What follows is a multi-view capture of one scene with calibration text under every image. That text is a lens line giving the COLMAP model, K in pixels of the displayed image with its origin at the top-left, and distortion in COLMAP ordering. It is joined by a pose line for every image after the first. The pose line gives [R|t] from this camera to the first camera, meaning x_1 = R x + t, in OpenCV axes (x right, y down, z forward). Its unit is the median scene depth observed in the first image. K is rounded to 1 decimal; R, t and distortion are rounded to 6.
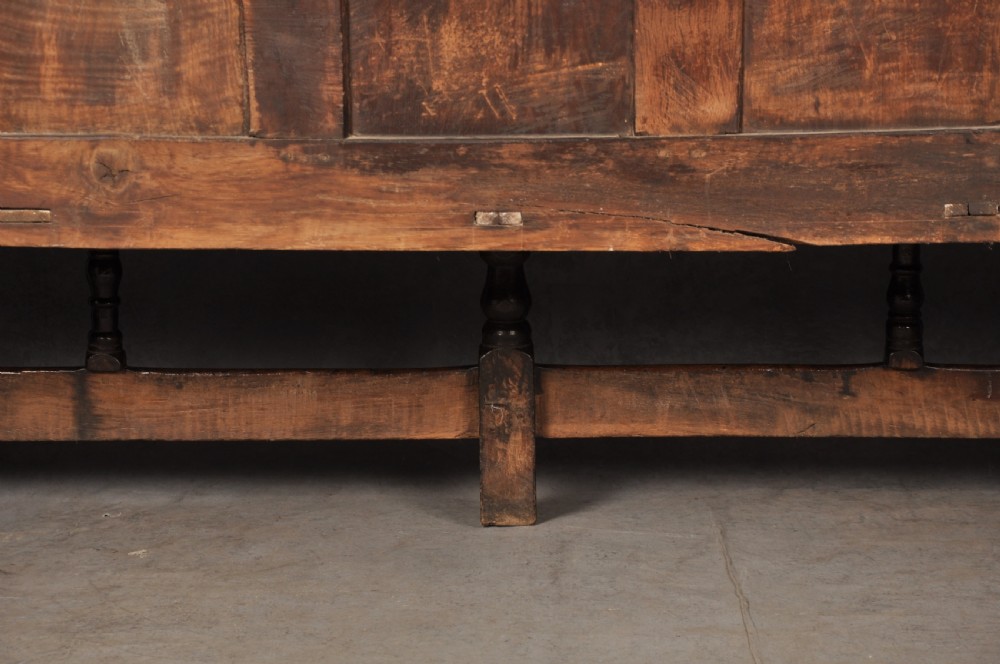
lens RADIAL K [[1432.5, 0, 498.9], [0, 1432.5, 305.1], [0, 0, 1]] dist [0.045432, 0.081977]
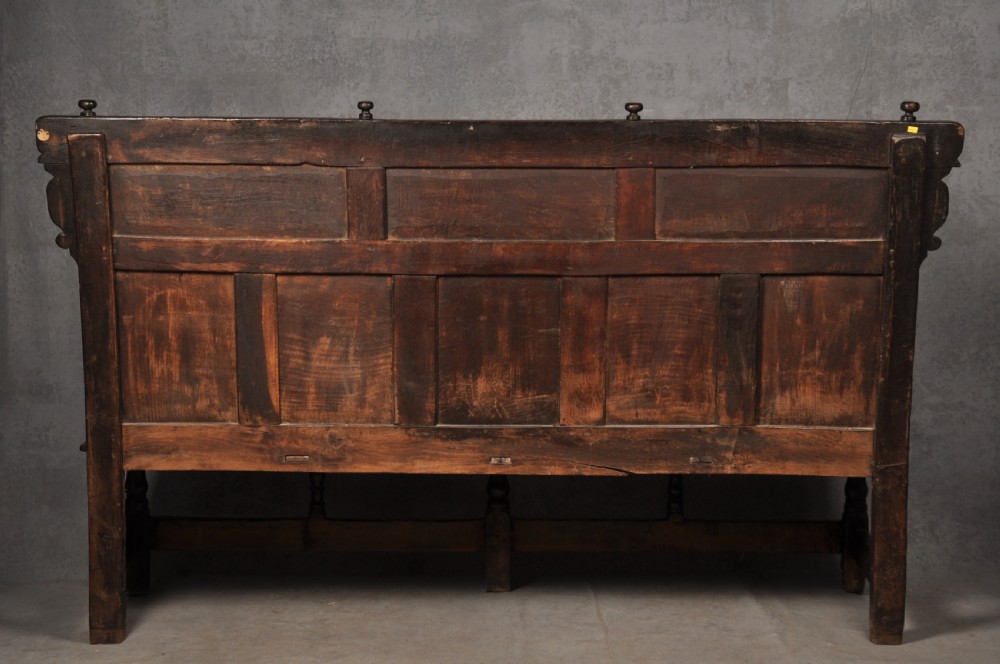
lens RADIAL K [[1146.9, 0, 500.0], [0, 1146.9, 332.0], [0, 0, 1]] dist [0.013950, 0.008356]
pose [[0.999553, 0.011244, 0.027695, -0.055664], [-0.009750, 0.998520, -0.053503, -0.169837], [-0.028255, 0.053209, 0.998184, -0.867936]]
